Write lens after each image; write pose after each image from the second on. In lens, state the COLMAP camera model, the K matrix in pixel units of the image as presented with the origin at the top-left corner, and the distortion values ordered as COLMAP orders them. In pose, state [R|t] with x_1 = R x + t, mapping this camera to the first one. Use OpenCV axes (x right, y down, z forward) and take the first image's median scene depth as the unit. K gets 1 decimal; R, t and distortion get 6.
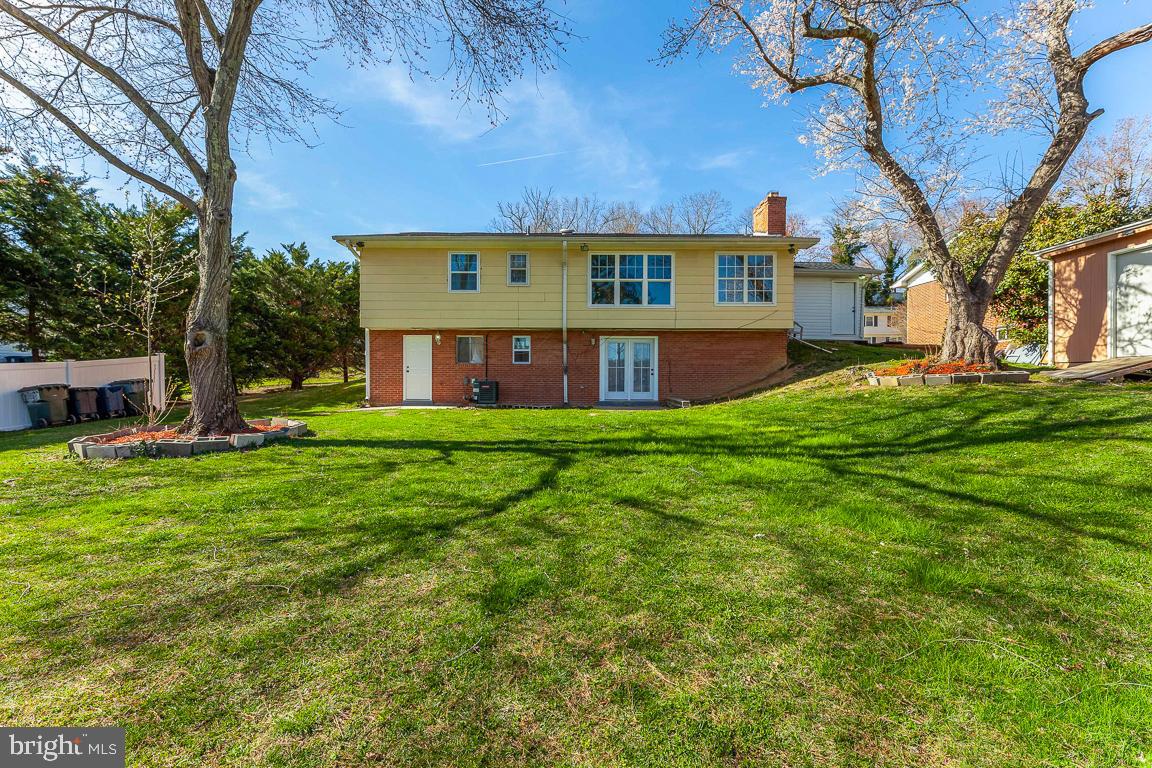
lens RADIAL K [[466.8, 0, 573.9], [0, 466.8, 388.7], [0, 0, 1]] dist [0.008883, -0.000137]
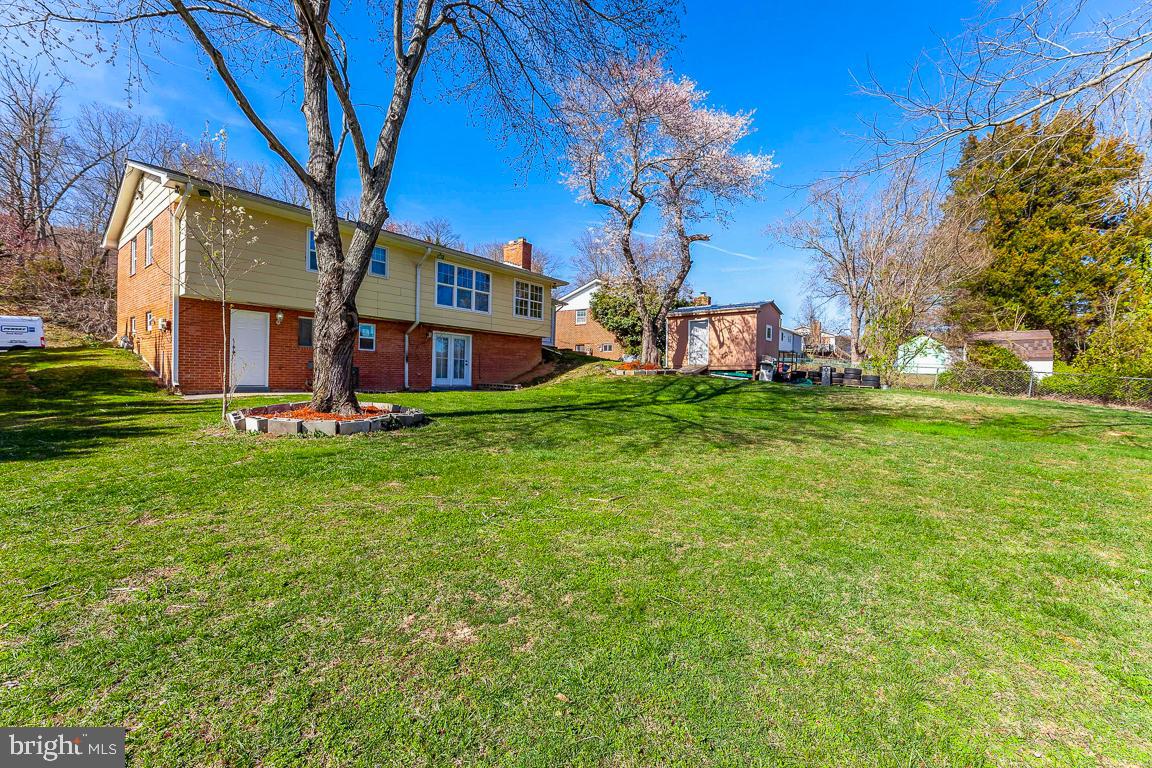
lens RADIAL K [[466.8, 0, 574.9], [0, 466.8, 384.2], [0, 0, 1]] dist [0.008883, -0.000137]
pose [[0.624230, -0.002077, 0.781238, -0.667745], [-0.006046, 0.999954, 0.007489, 0.010990], [-0.781217, -0.009398, 0.624188, -0.009774]]
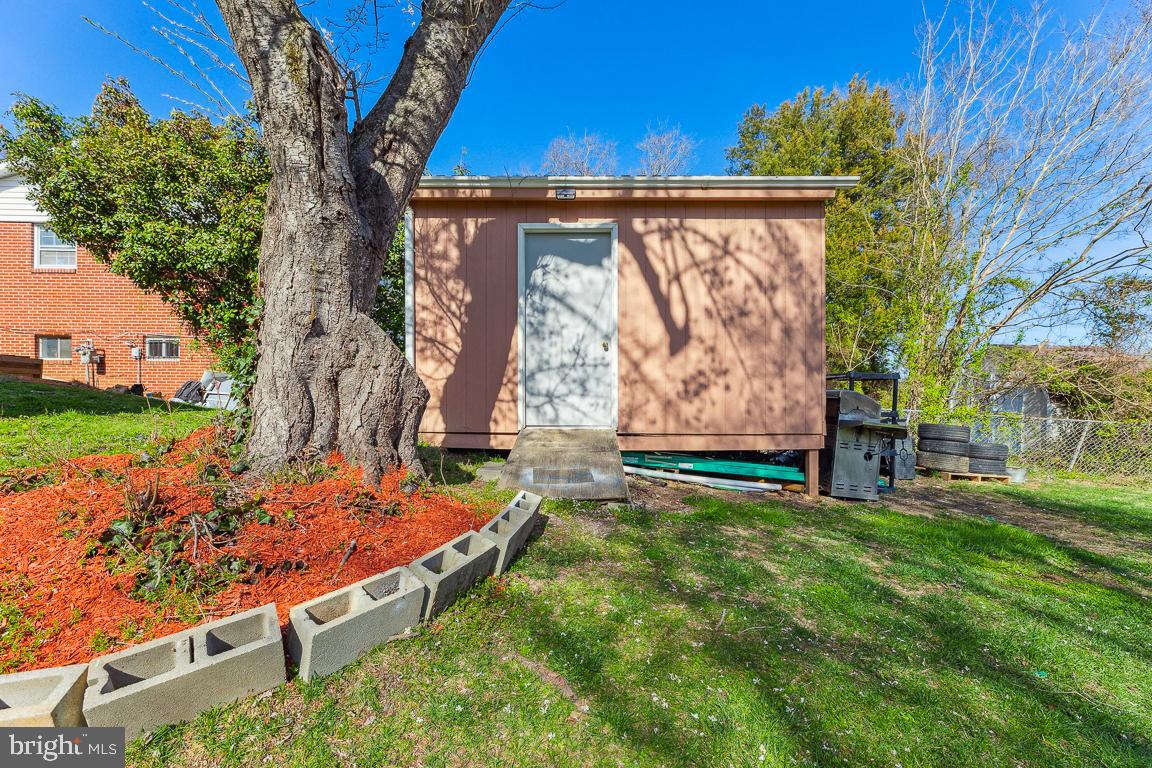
lens RADIAL K [[466.8, 0, 584.7], [0, 466.8, 385.4], [0, 0, 1]] dist [0.008883, -0.000137]
pose [[-0.025336, 0.017468, 0.999526, 0.398596], [0.015731, 0.999730, -0.017073, -0.064175], [-0.999555, 0.015291, -0.025604, 0.605015]]
